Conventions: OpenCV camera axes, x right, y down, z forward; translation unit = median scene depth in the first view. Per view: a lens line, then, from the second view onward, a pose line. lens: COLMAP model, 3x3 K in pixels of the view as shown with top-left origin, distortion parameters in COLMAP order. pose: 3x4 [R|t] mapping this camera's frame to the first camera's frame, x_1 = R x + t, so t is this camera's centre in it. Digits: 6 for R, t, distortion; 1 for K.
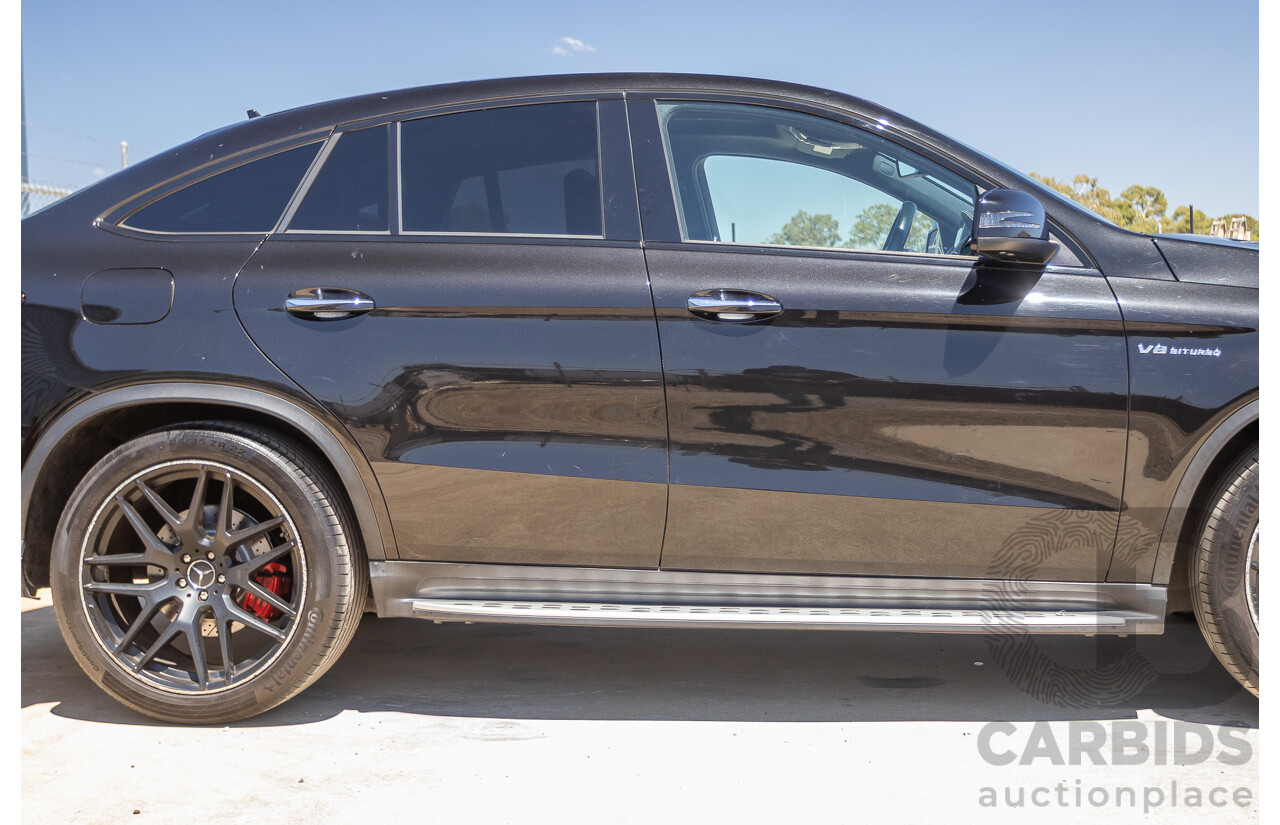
lens RADIAL K [[1760.2, 0, 640.0], [0, 1760.2, 412.5], [0, 0, 1]] dist [-0.010379, 0.002985]
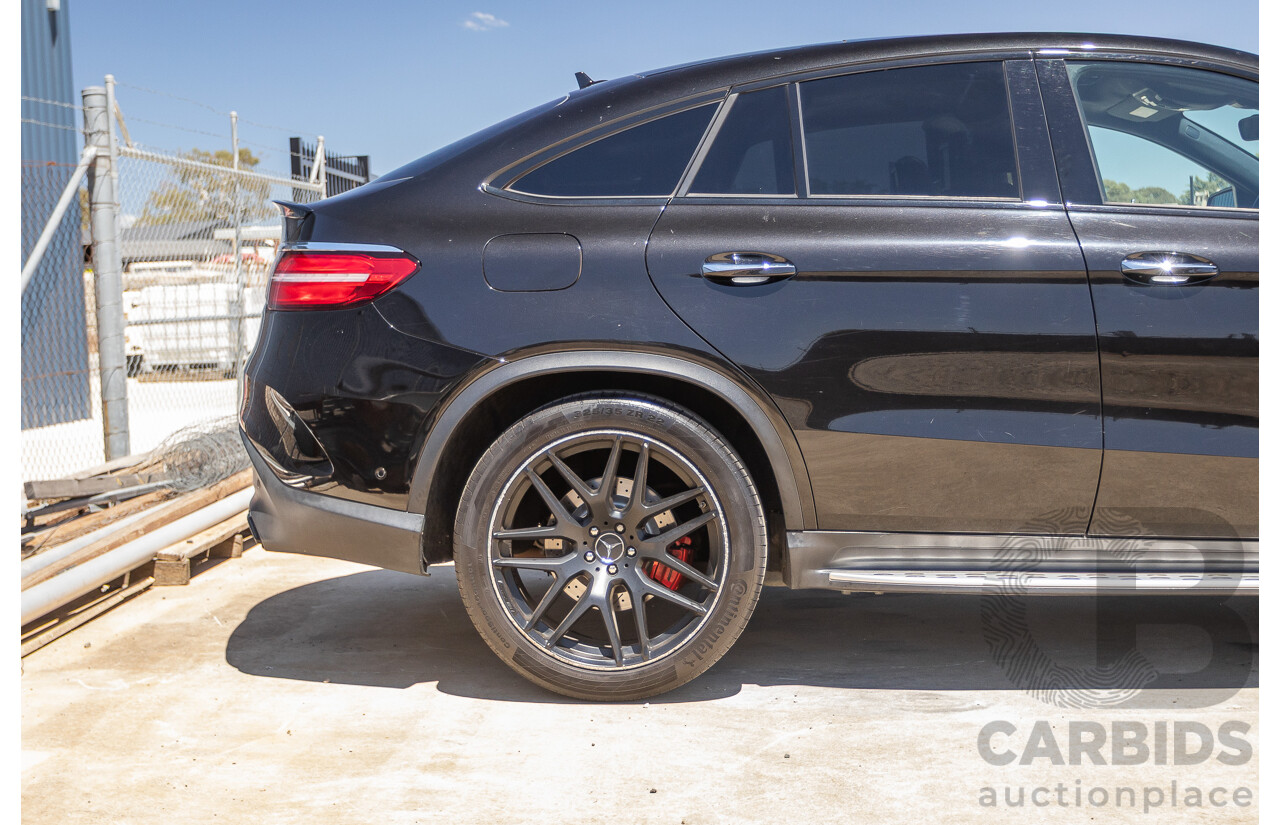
lens RADIAL K [[1760.2, 0, 640.0], [0, 1760.2, 412.5], [0, 0, 1]] dist [-0.010379, 0.002985]
pose [[0.998977, -0.009223, 0.044265, -0.278406], [0.008601, 0.999862, 0.014208, 0.003626], [-0.044390, -0.013813, 0.998919, 0.027471]]
